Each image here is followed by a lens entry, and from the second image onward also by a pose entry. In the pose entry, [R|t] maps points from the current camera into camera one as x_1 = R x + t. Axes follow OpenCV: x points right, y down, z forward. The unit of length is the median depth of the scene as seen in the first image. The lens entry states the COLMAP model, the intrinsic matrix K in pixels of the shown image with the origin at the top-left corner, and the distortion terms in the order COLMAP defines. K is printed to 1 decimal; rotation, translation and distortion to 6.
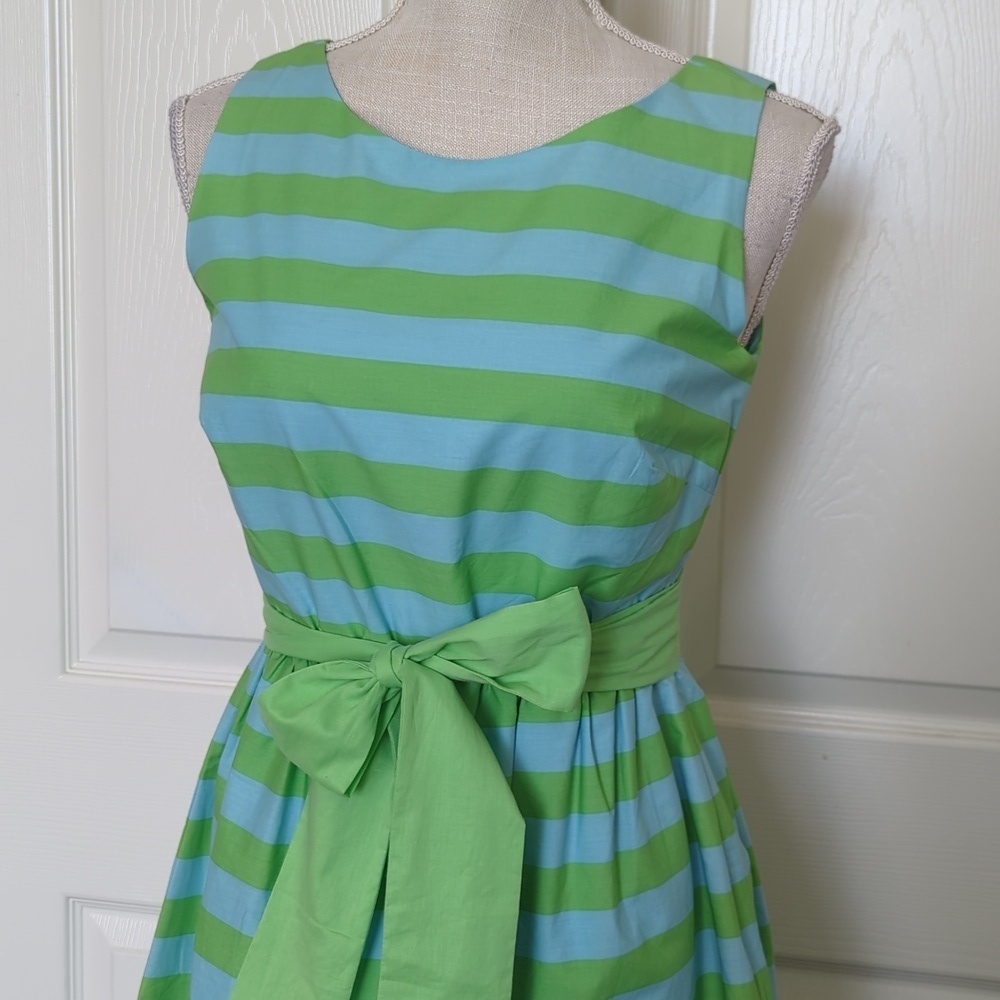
lens RADIAL K [[1647.5, 0, 501.4], [0, 1647.5, 505.8], [0, 0, 1]] dist [0.001433, 0.000000]
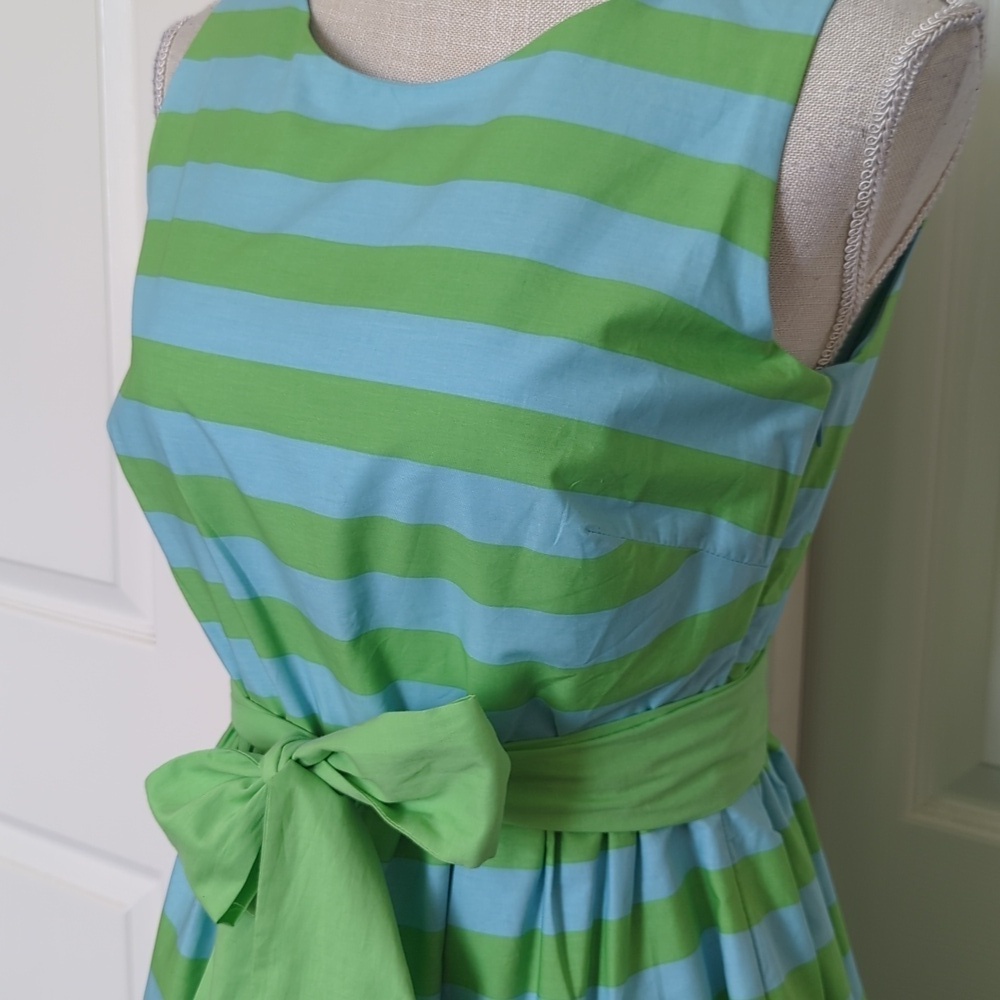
lens RADIAL K [[1647.5, 0, 498.6], [0, 1647.5, 492.3], [0, 0, 1]] dist [0.001433, 0.000000]
pose [[0.920182, 0.065729, -0.385935, 0.310076], [-0.053217, 0.997656, 0.043027, -0.065621], [0.387858, -0.019054, 0.921522, 0.352027]]
